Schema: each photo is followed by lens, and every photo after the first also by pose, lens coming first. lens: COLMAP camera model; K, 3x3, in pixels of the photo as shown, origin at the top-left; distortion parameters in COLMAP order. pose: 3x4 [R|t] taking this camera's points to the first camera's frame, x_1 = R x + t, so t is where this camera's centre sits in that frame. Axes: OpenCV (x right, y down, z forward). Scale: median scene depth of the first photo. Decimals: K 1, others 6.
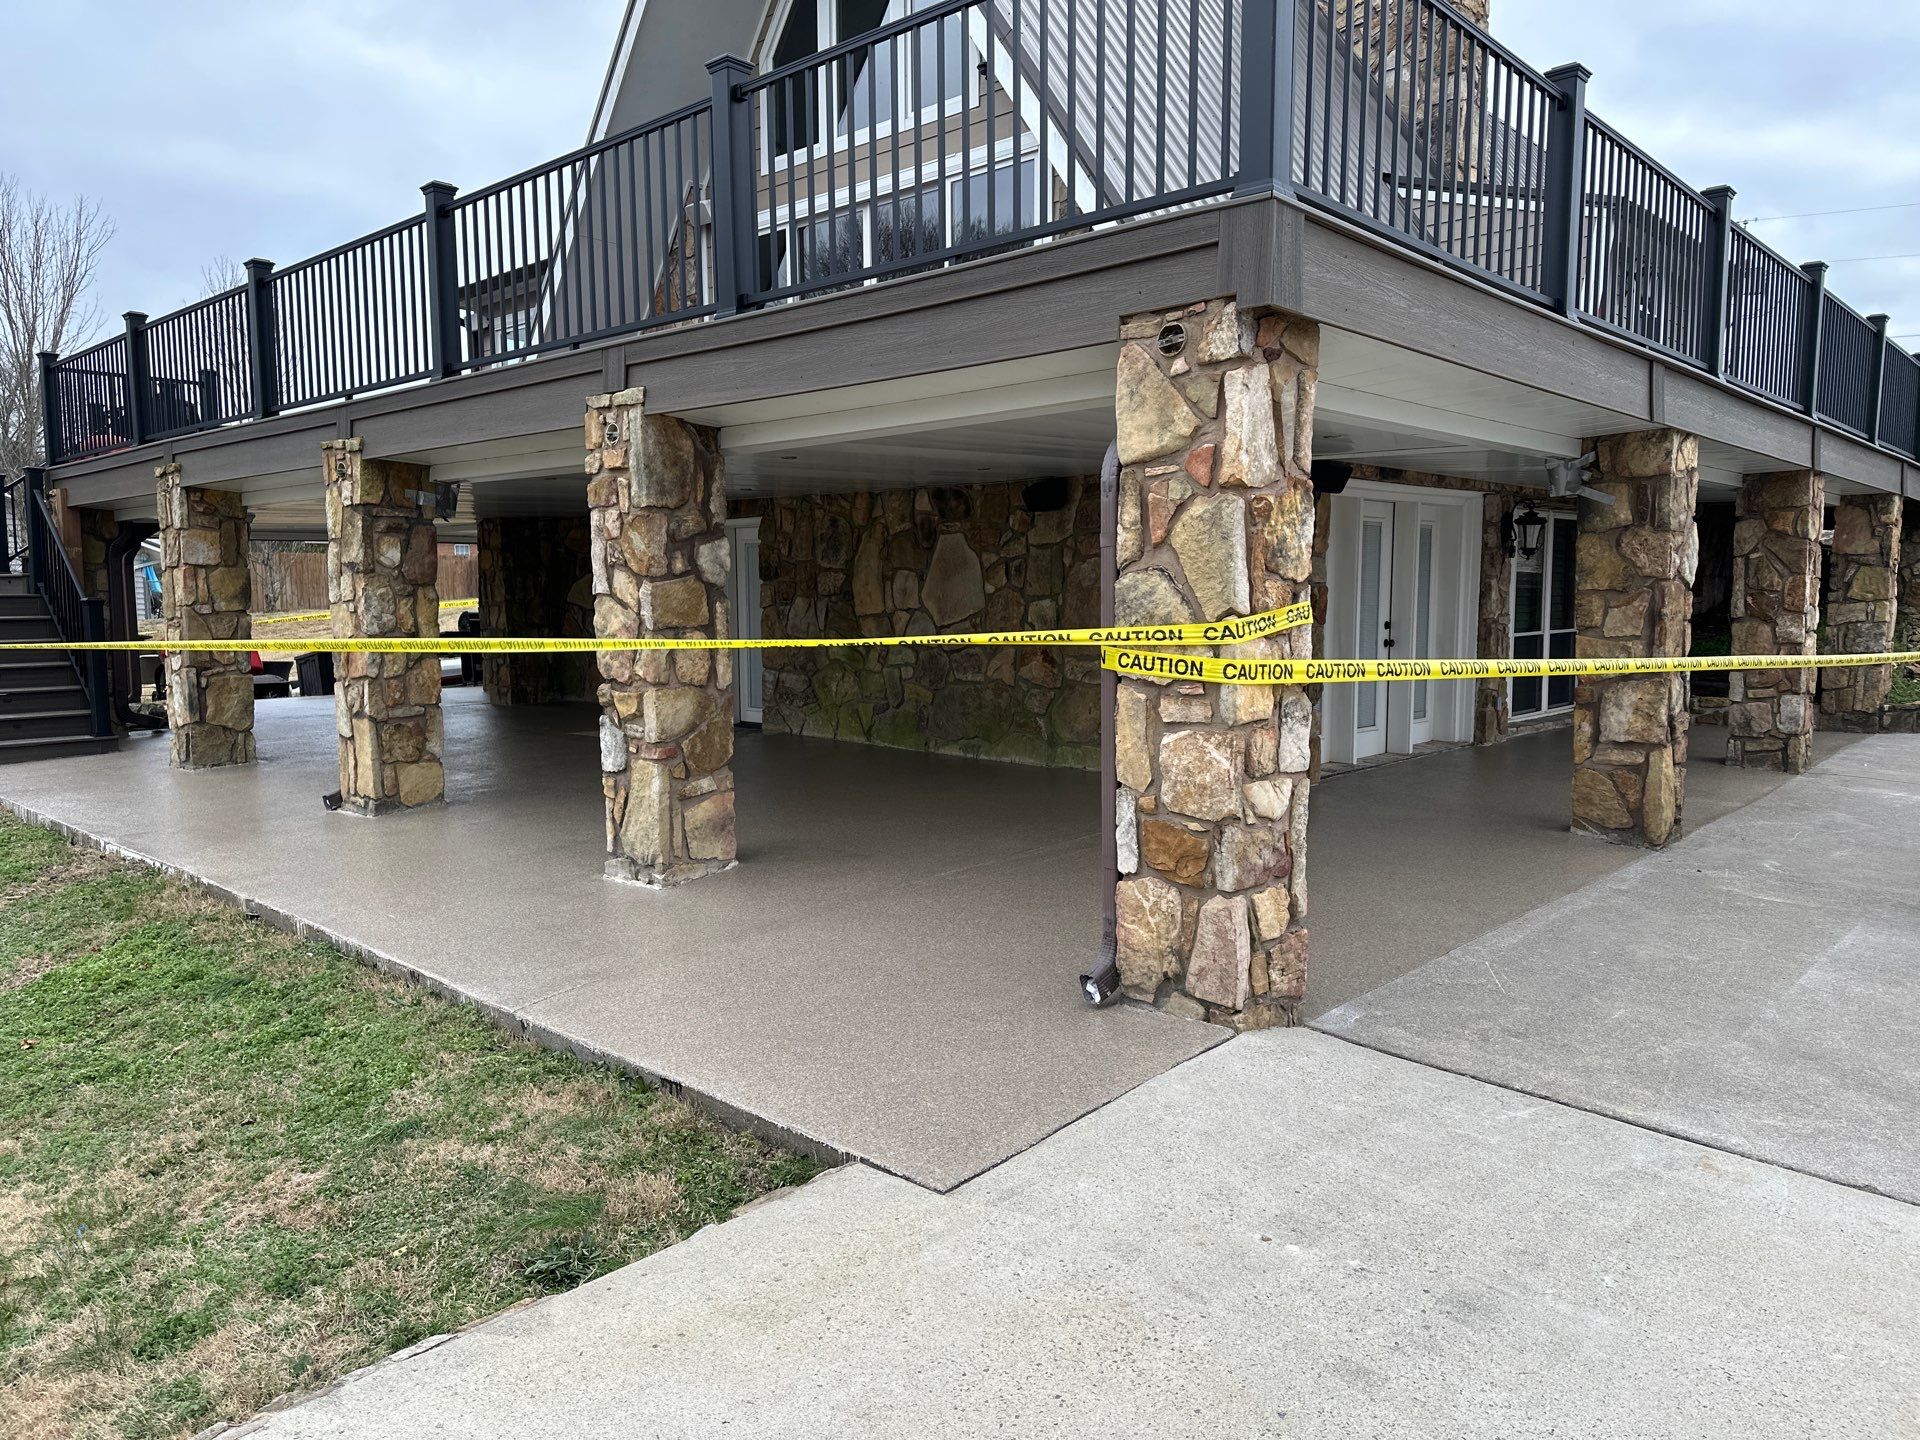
lens RADIAL K [[1365.1, 0, 958.4], [0, 1365.1, 717.3], [0, 0, 1]] dist [0.007998, -0.006488]
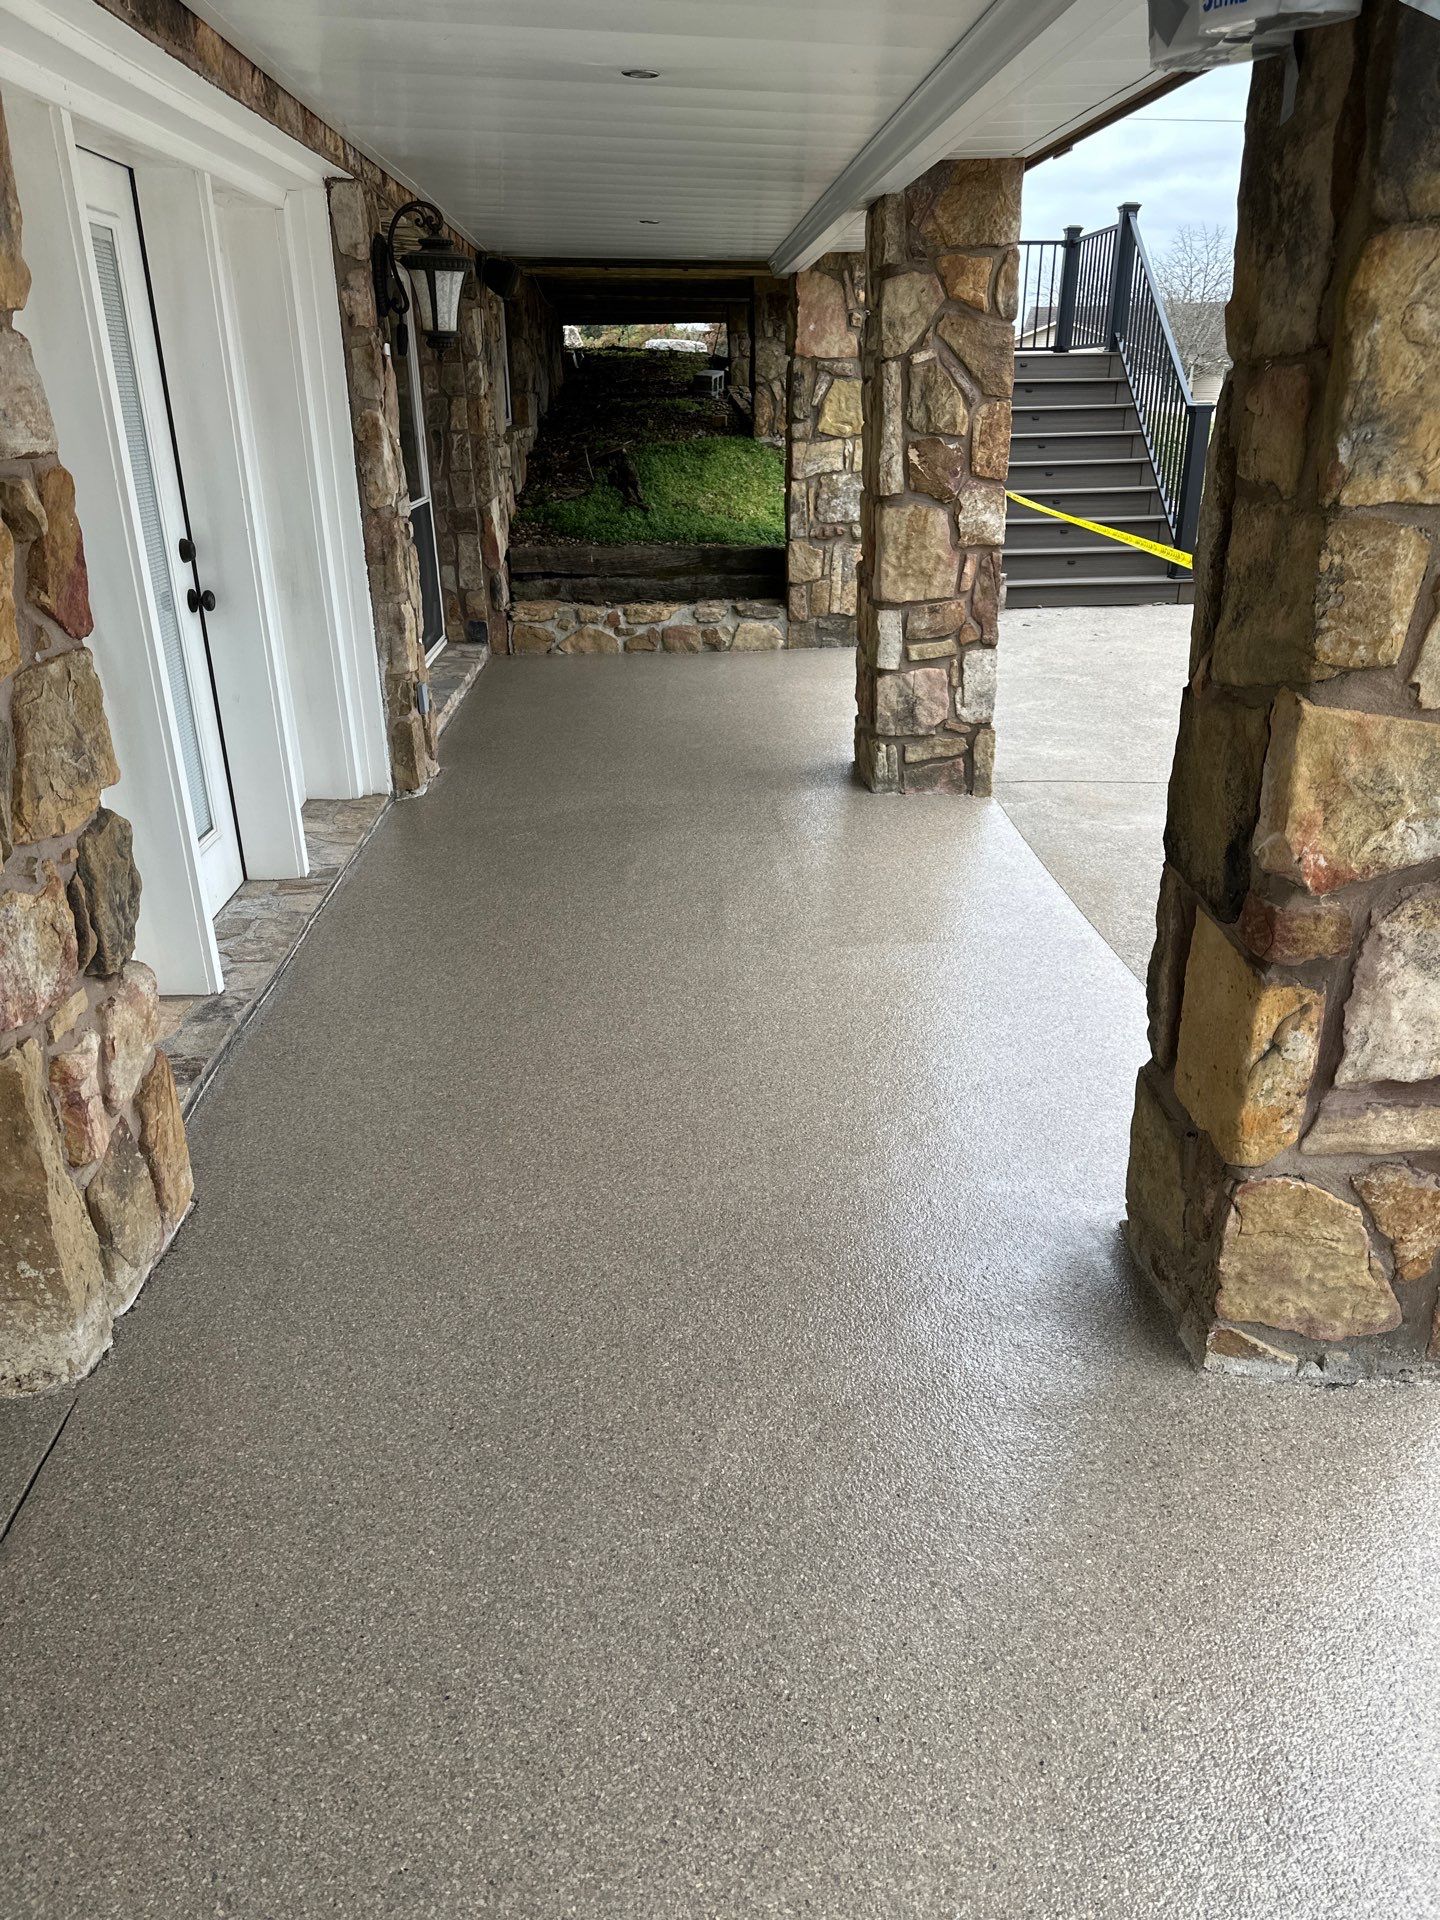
lens RADIAL K [[1365.1, 0, 696.9], [0, 1365.1, 1013.8], [0, 0, 1]] dist [0.007998, -0.006488]
pose [[0.716922, -0.290484, 0.633752, 0.153402], [0.069143, 0.934202, 0.349981, -0.076088], [-0.693716, -0.207089, 0.689835, 0.674100]]
